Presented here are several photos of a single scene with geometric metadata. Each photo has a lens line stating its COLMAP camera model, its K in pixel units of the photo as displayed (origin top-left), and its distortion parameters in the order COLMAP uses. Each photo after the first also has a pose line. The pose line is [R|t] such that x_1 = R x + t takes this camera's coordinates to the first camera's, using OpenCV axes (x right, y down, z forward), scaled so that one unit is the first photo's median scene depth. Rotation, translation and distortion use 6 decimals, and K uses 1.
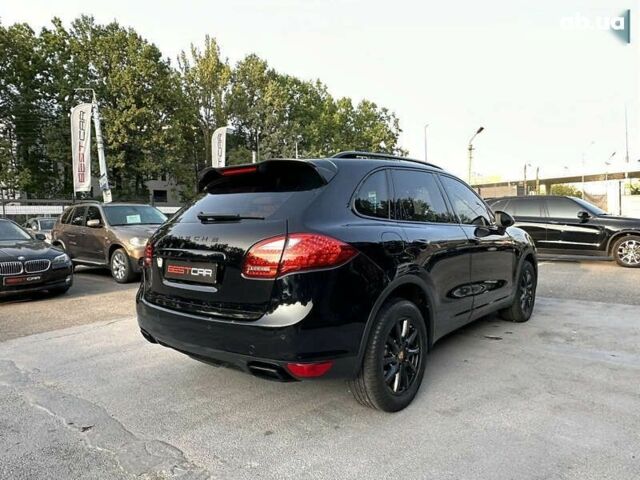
lens RADIAL K [[444.1, 0, 321.2], [0, 444.1, 236.4], [0, 0, 1]] dist [-0.002305, 0.000121]
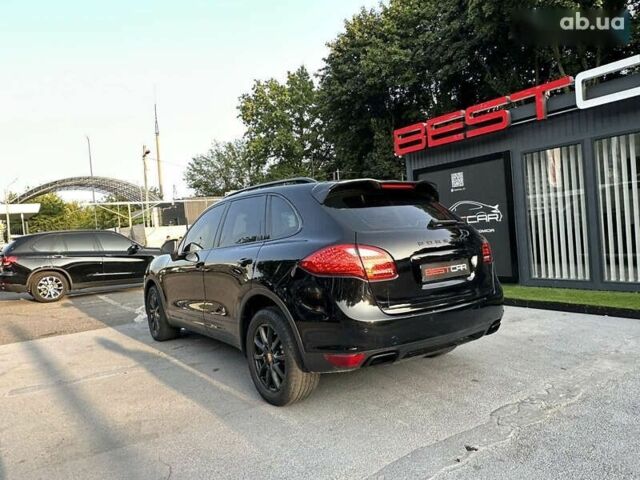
lens RADIAL K [[444.4, 0, 317.9], [0, 444.4, 240.1], [0, 0, 1]] dist [-0.001606, 0.000402]
pose [[0.257726, -0.010280, 0.966163, -0.073099], [0.097710, 0.995095, -0.015477, -0.000604], [-0.961265, 0.098392, 0.257466, 0.050177]]
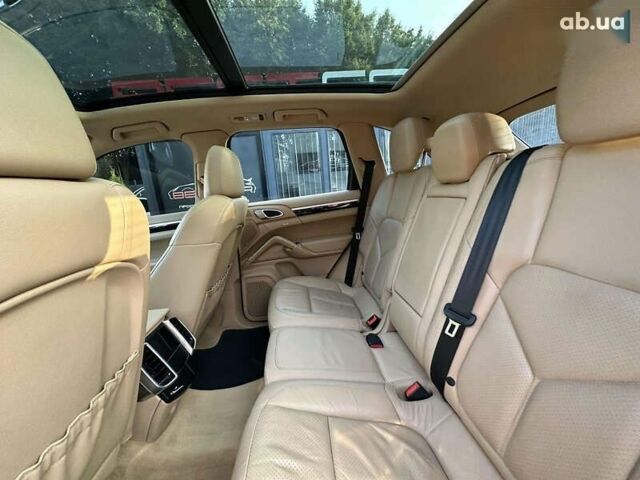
lens RADIAL K [[254.5, 0, 319.9], [0, 254.5, 240.1], [0, 0, 1]] dist [-0.002223, 0.000008]
pose [[-0.703395, -0.070016, 0.707343, -0.006877], [0.121281, 0.968722, 0.216493, -0.003538], [-0.700376, 0.238068, -0.672902, 0.080374]]
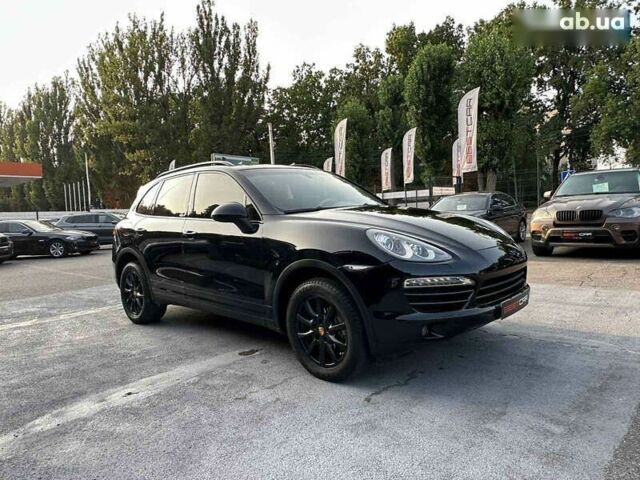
lens RADIAL K [[443.7, 0, 318.5], [0, 443.7, 238.8], [0, 0, 1]] dist [-0.003696, 0.000285]
pose [[-0.076029, 0.089471, -0.993083, 0.096796], [0.016103, 0.995946, 0.088496, -0.004851], [0.996976, -0.009263, -0.077161, 0.097203]]
